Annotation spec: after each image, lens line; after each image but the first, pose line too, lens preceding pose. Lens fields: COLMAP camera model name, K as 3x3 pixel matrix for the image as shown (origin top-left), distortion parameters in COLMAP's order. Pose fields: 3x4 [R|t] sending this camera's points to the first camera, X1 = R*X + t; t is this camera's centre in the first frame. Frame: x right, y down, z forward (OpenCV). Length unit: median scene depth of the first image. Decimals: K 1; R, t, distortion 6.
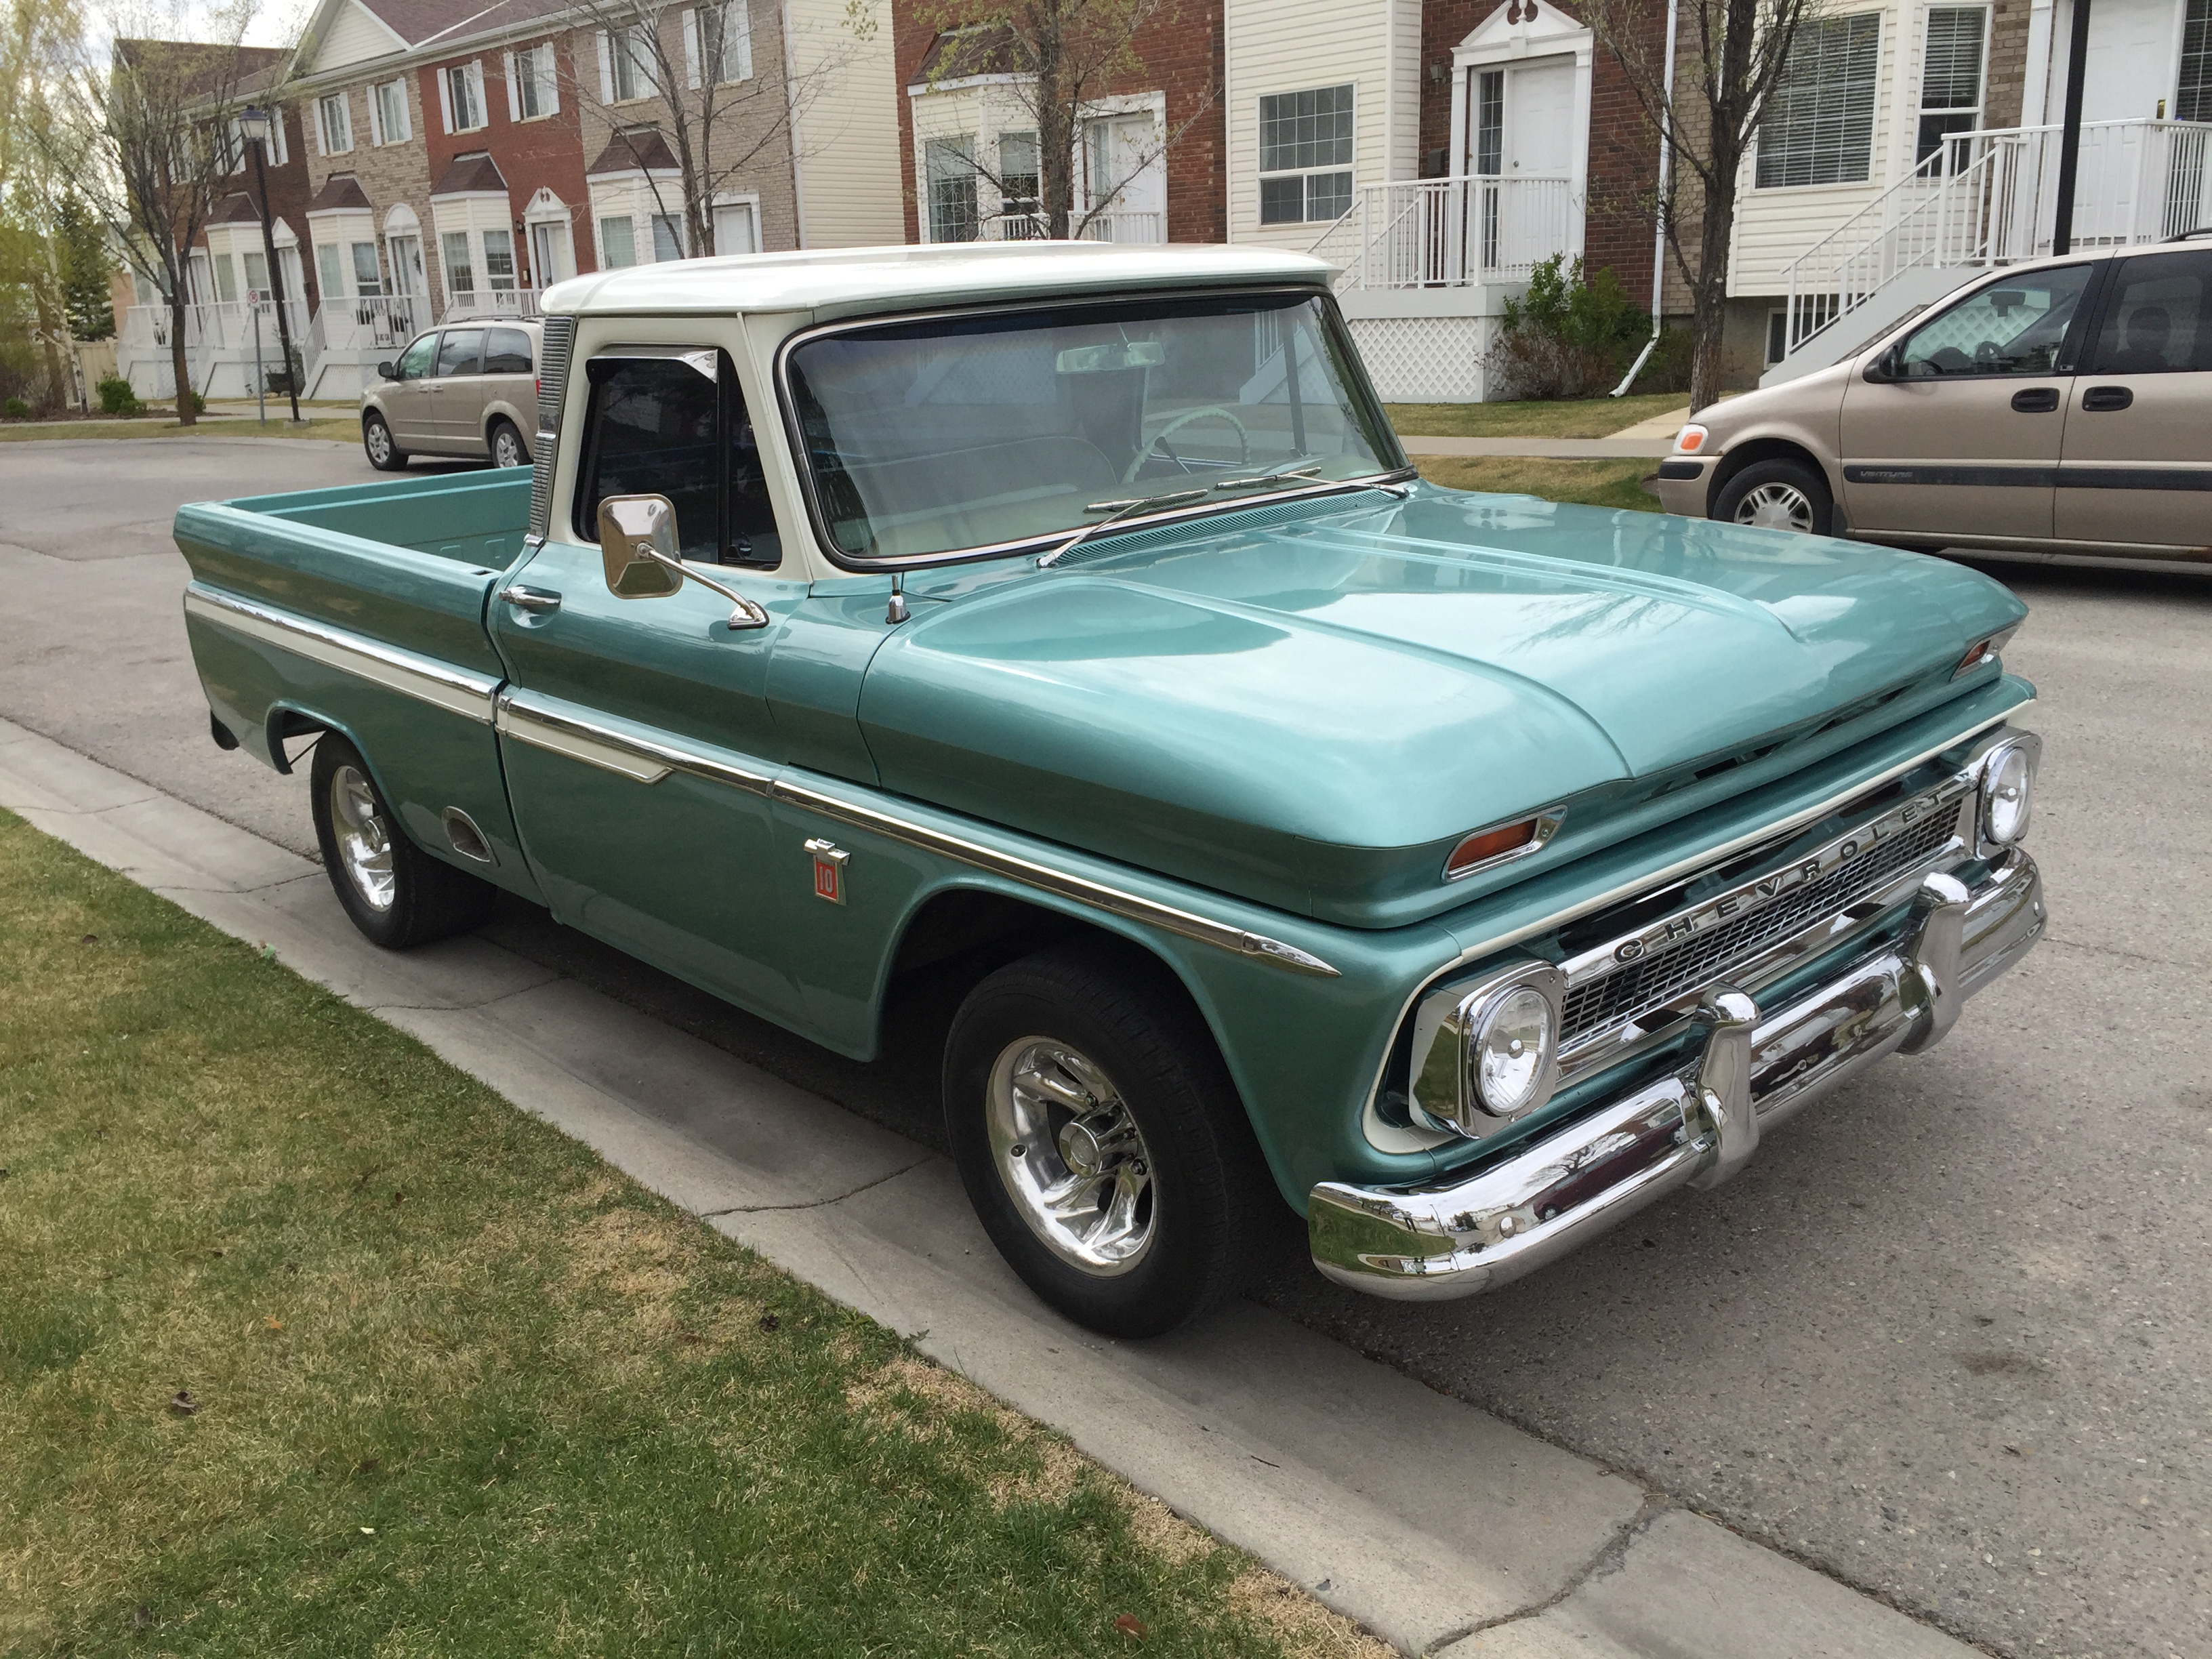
lens RADIAL K [[1910.4, 0, 1106.0], [0, 1910.4, 829.5], [0, 0, 1]] dist [0.091086, -0.122837]
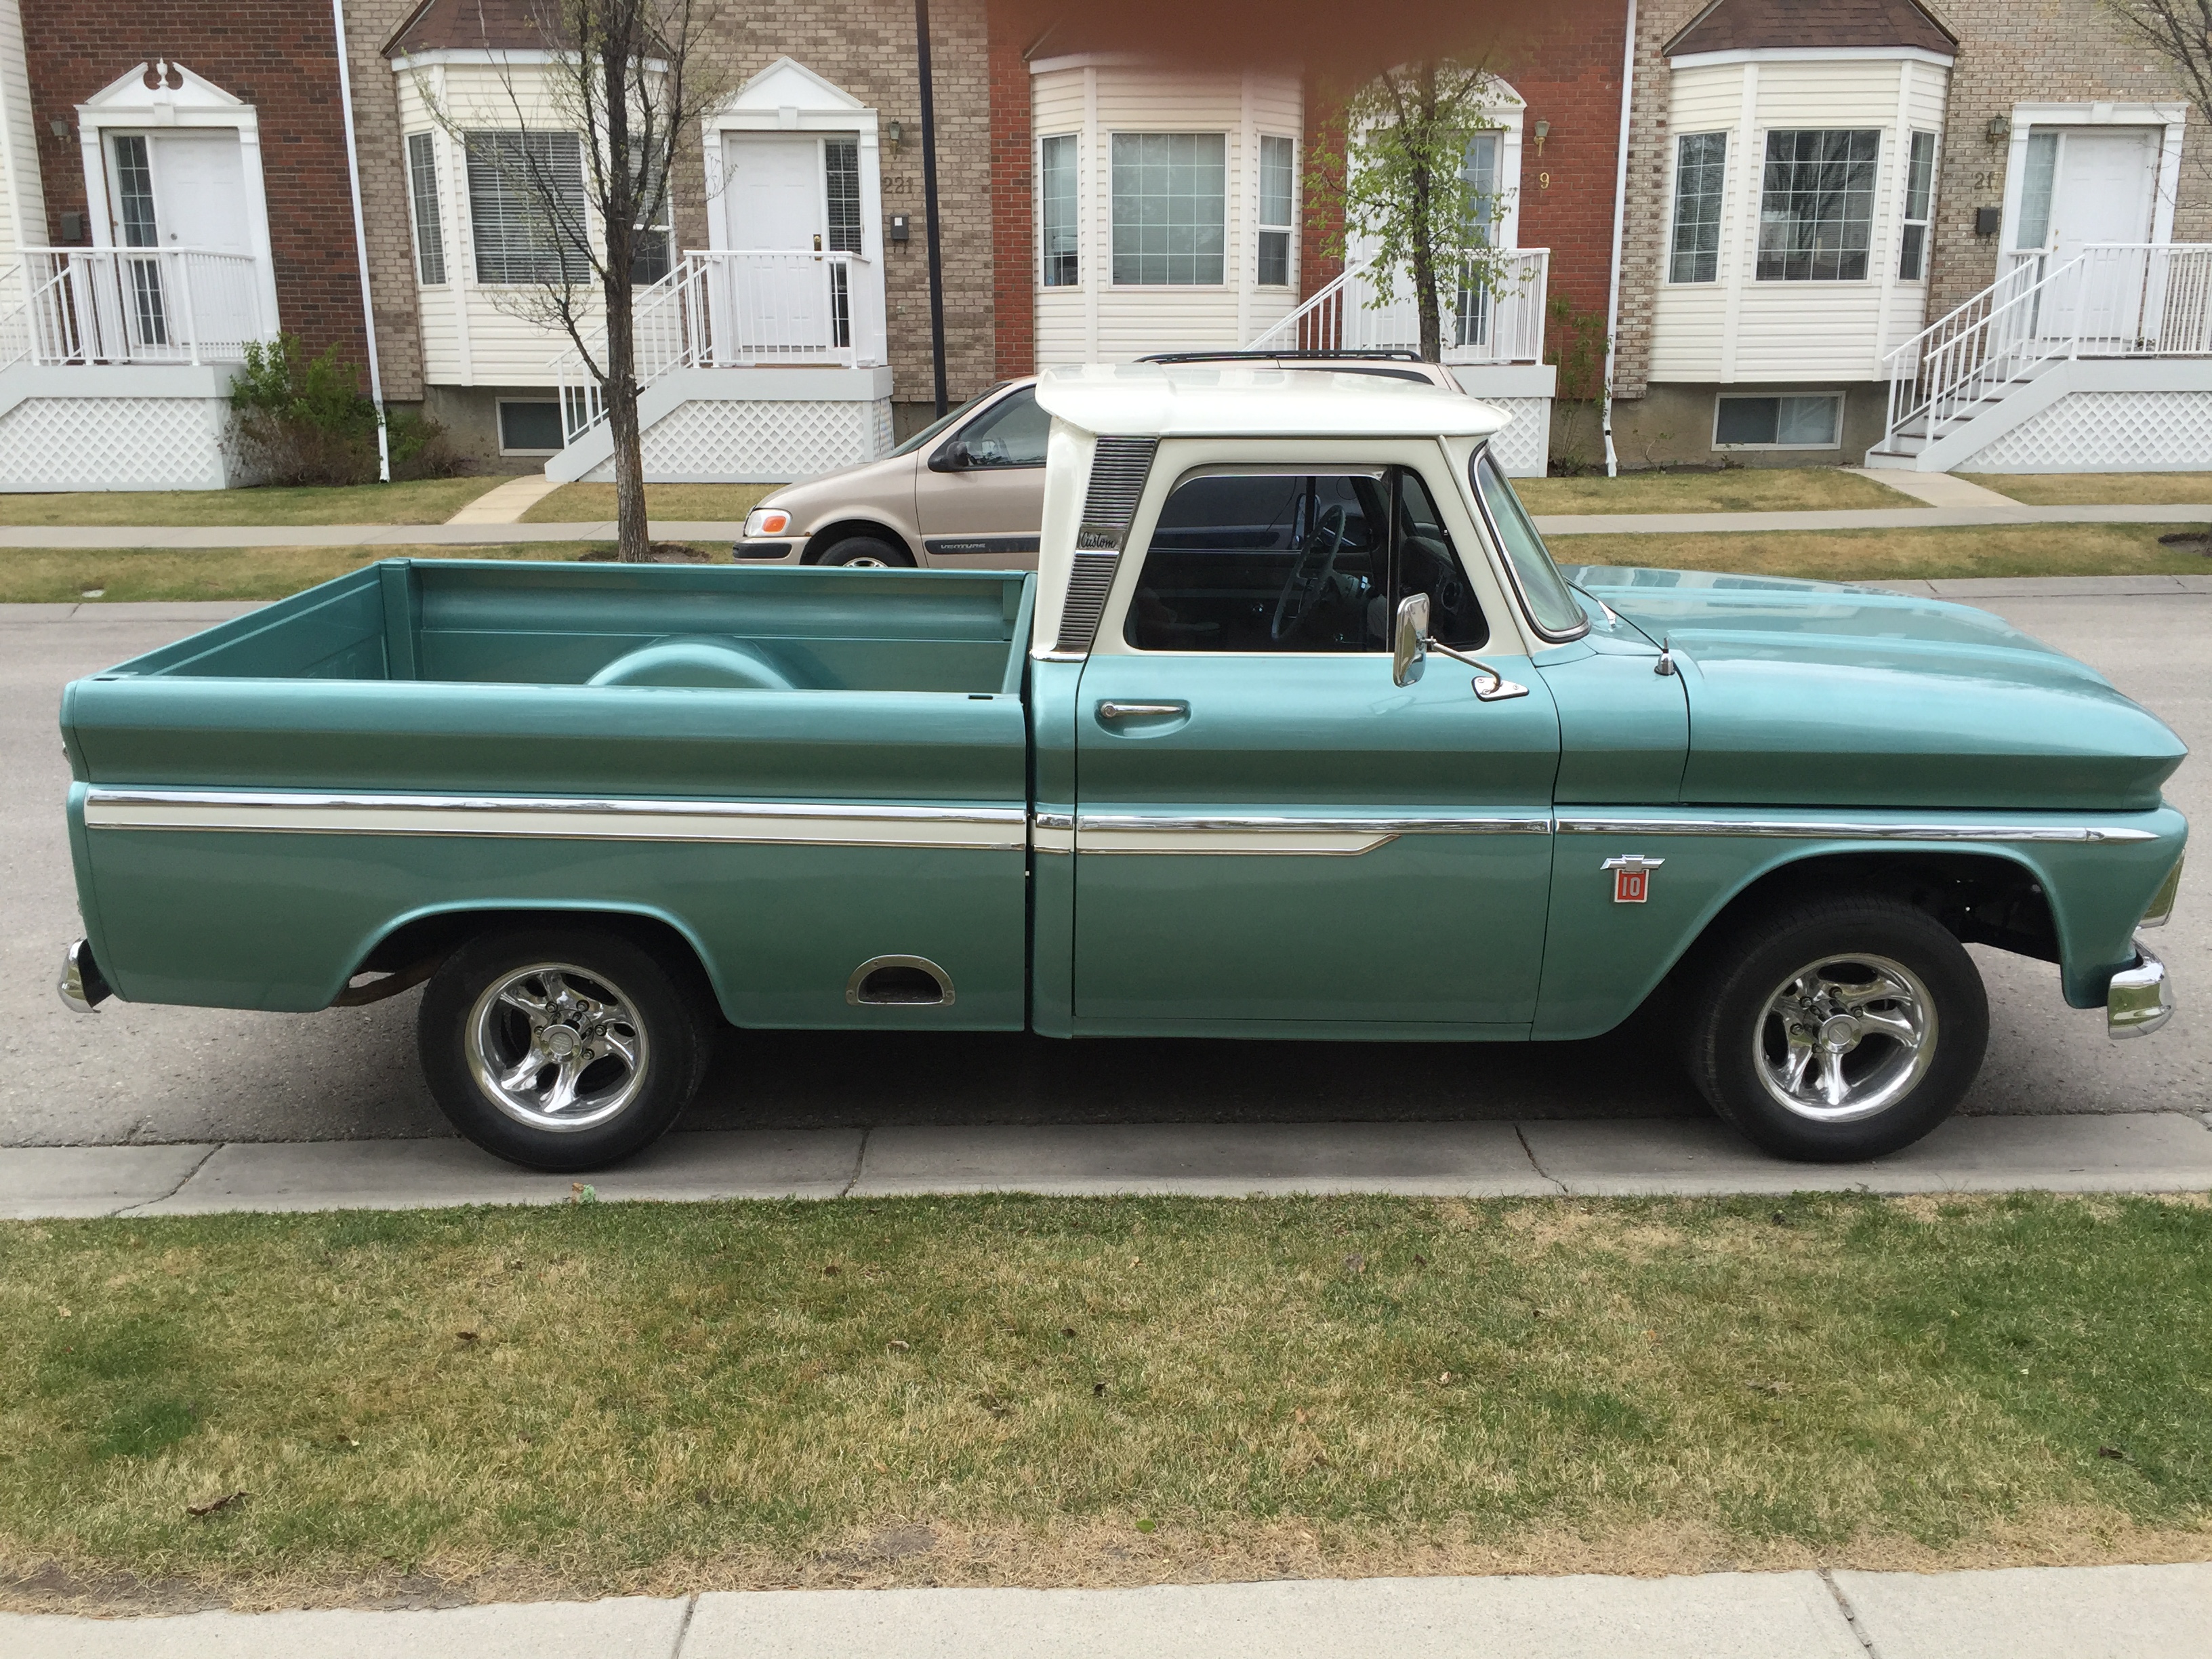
lens RADIAL K [[1910.4, 0, 1106.0], [0, 1910.4, 829.5], [0, 0, 1]] dist [0.091086, -0.122837]
pose [[0.662551, -0.154358, 0.732939, -0.270903], [0.181986, 0.982387, 0.042384, -0.026489], [-0.726572, 0.105303, 0.678973, 0.083945]]
